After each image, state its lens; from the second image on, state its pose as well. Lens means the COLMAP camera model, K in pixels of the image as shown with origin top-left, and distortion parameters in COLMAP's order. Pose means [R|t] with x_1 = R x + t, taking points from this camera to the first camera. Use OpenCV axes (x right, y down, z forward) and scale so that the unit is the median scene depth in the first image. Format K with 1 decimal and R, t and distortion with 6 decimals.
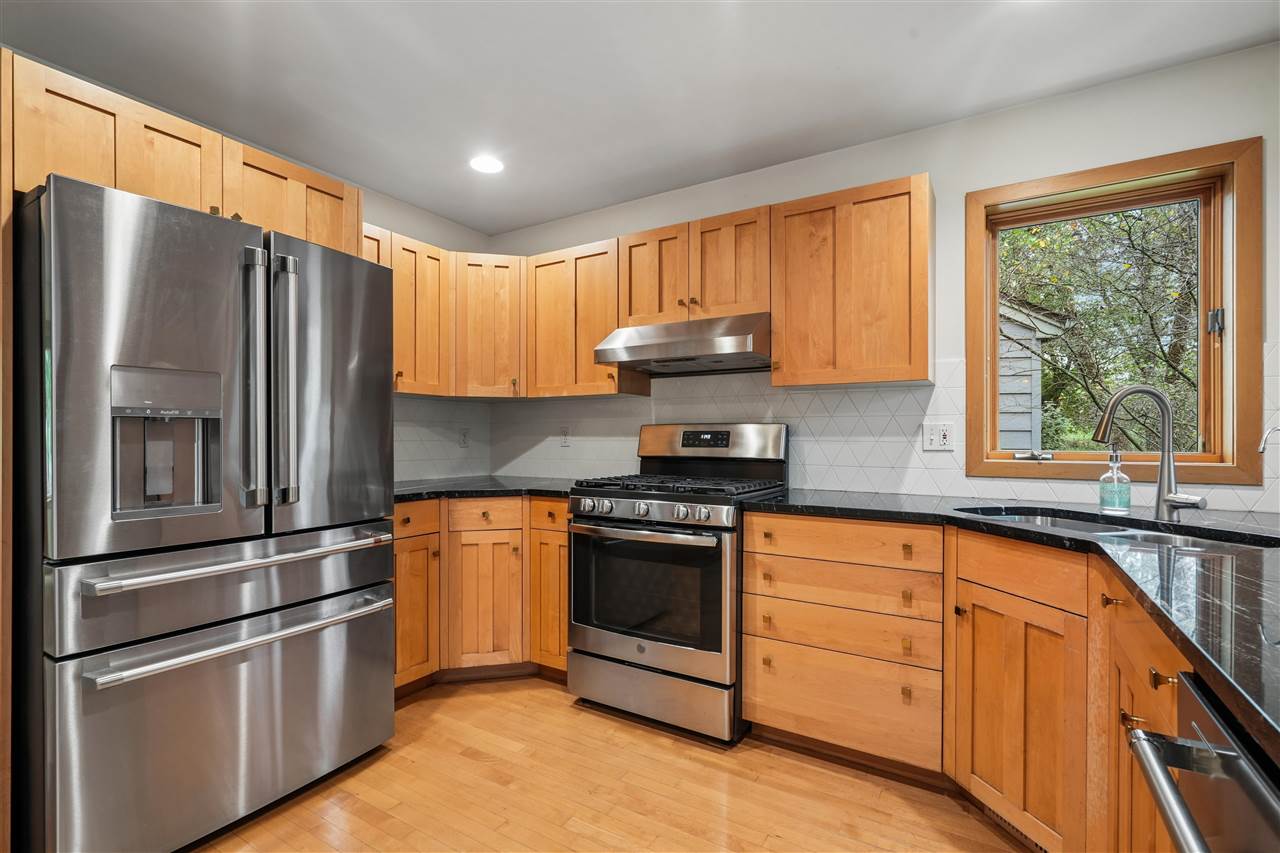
lens RADIAL K [[585.2, 0, 639.2], [0, 585.2, 440.3], [0, 0, 1]] dist [0.000243, 0.000159]
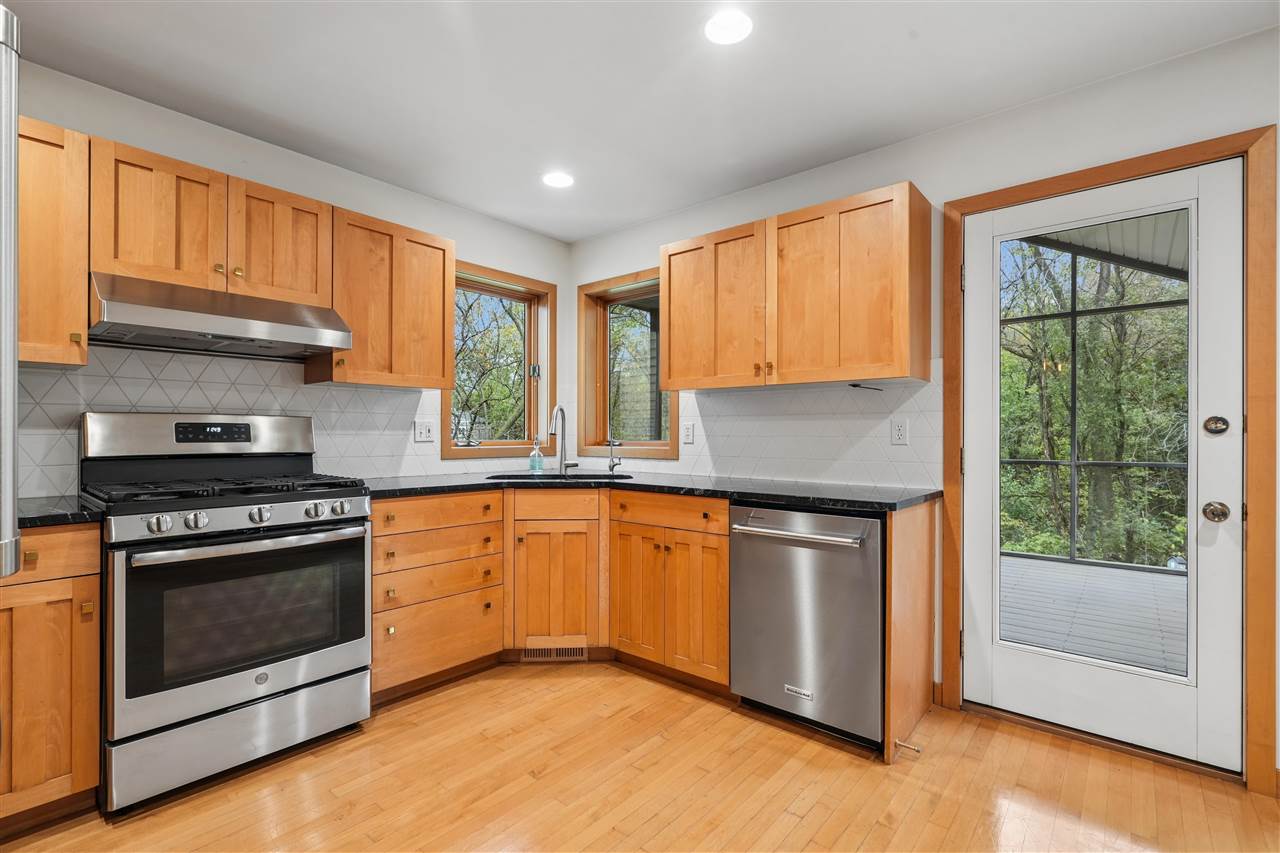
lens RADIAL K [[585.0, 0, 658.0], [0, 585.0, 433.5], [0, 0, 1]] dist [0.000468, -0.000023]
pose [[0.136125, -0.002613, 0.990688, -0.767221], [-0.001833, 0.999994, 0.002890, -0.005128], [-0.990690, -0.002209, 0.136119, 0.311306]]
